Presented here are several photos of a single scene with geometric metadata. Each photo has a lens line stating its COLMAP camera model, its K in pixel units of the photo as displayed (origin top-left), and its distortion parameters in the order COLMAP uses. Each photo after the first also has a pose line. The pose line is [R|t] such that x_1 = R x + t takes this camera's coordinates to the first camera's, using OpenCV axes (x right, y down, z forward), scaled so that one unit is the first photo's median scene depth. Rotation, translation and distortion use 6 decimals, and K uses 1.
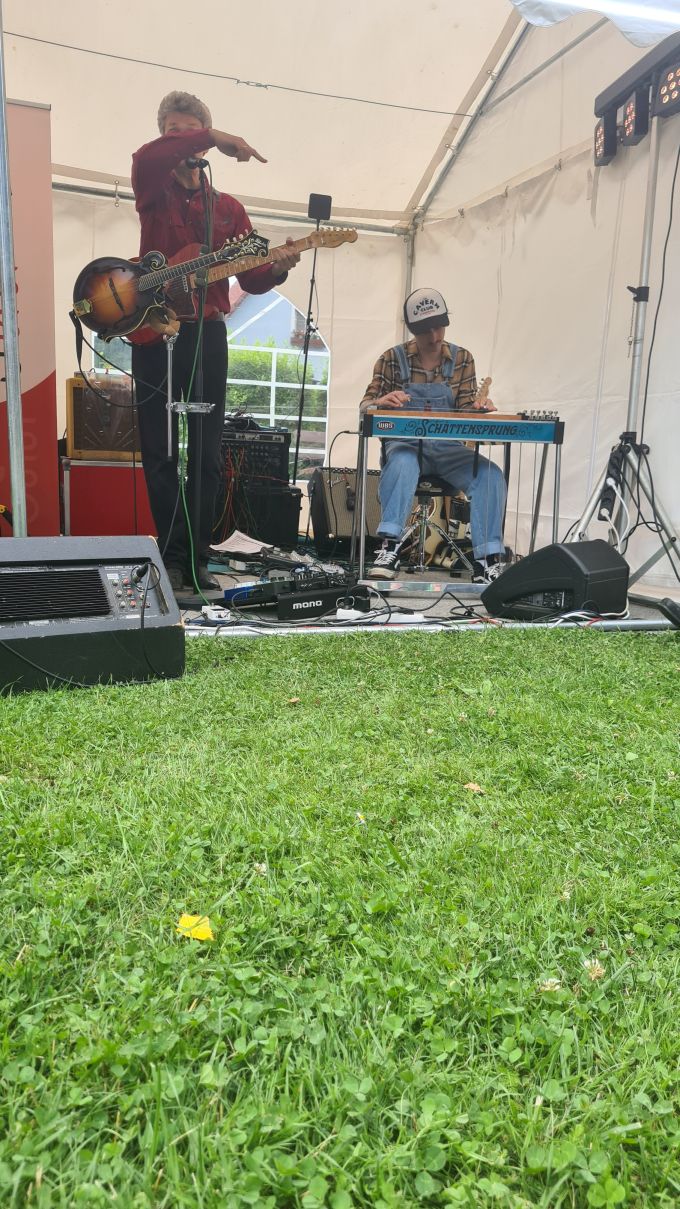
lens RADIAL K [[899.6, 0, 340.0], [0, 899.6, 604.5], [0, 0, 1]] dist [0.041291, 0.000892]
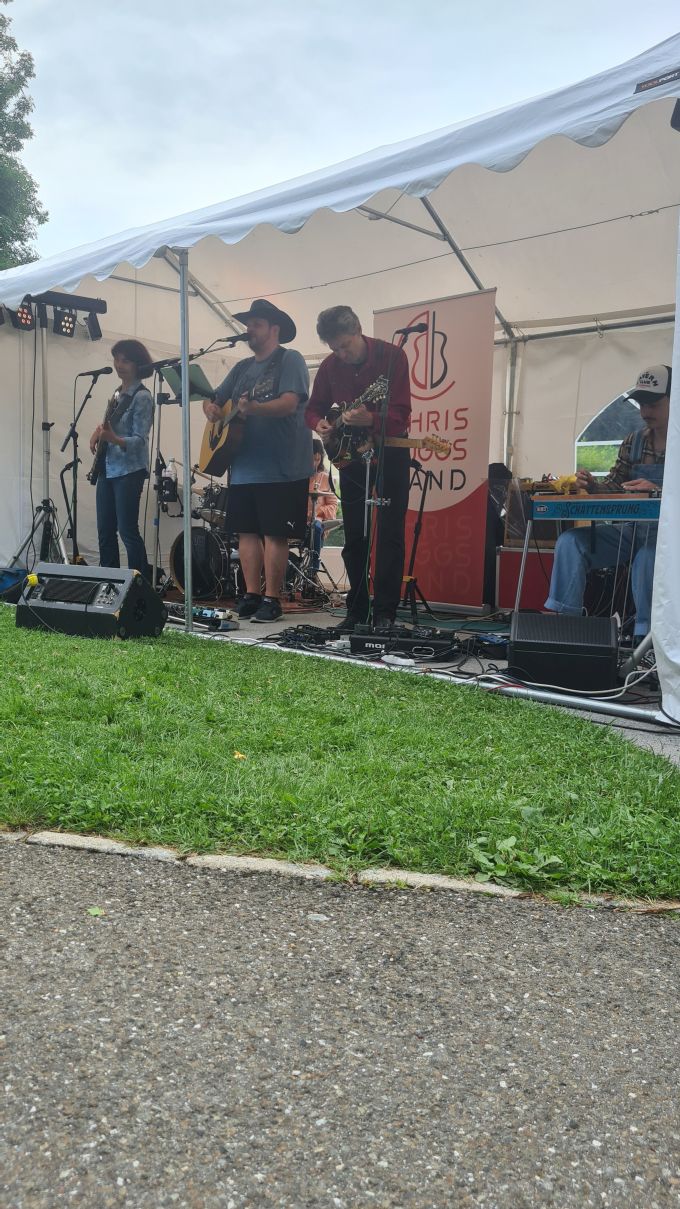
lens RADIAL K [[919.1, 0, 340.0], [0, 919.1, 604.5], [0, 0, 1]] dist [0.046929, -0.000131]
pose [[0.443225, 0.050251, -0.895001, 0.917282], [-0.162604, 0.986371, -0.025144, -0.013539], [0.881539, 0.156675, 0.445355, 0.284401]]
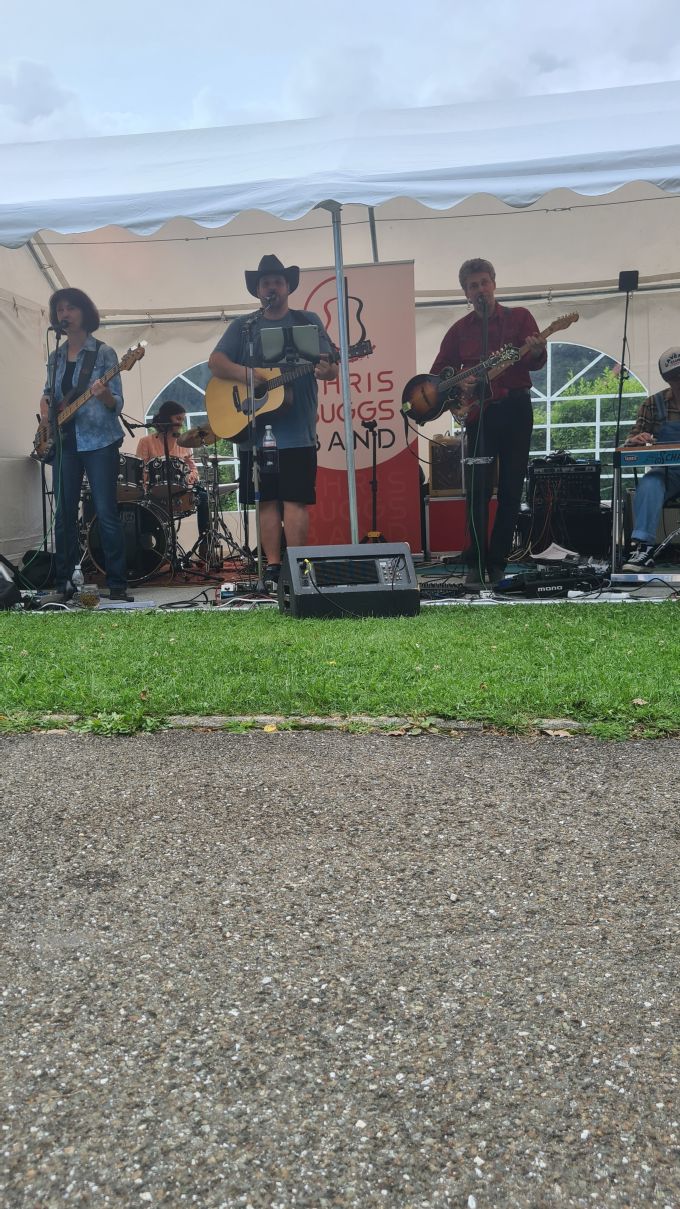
lens RADIAL K [[899.6, 0, 340.0], [0, 899.6, 604.5], [0, 0, 1]] dist [0.041291, 0.000892]
pose [[0.879847, -0.008237, -0.475186, 0.295704], [-0.004927, 0.999638, -0.026450, 0.054533], [0.475232, 0.025613, 0.879488, -0.367010]]
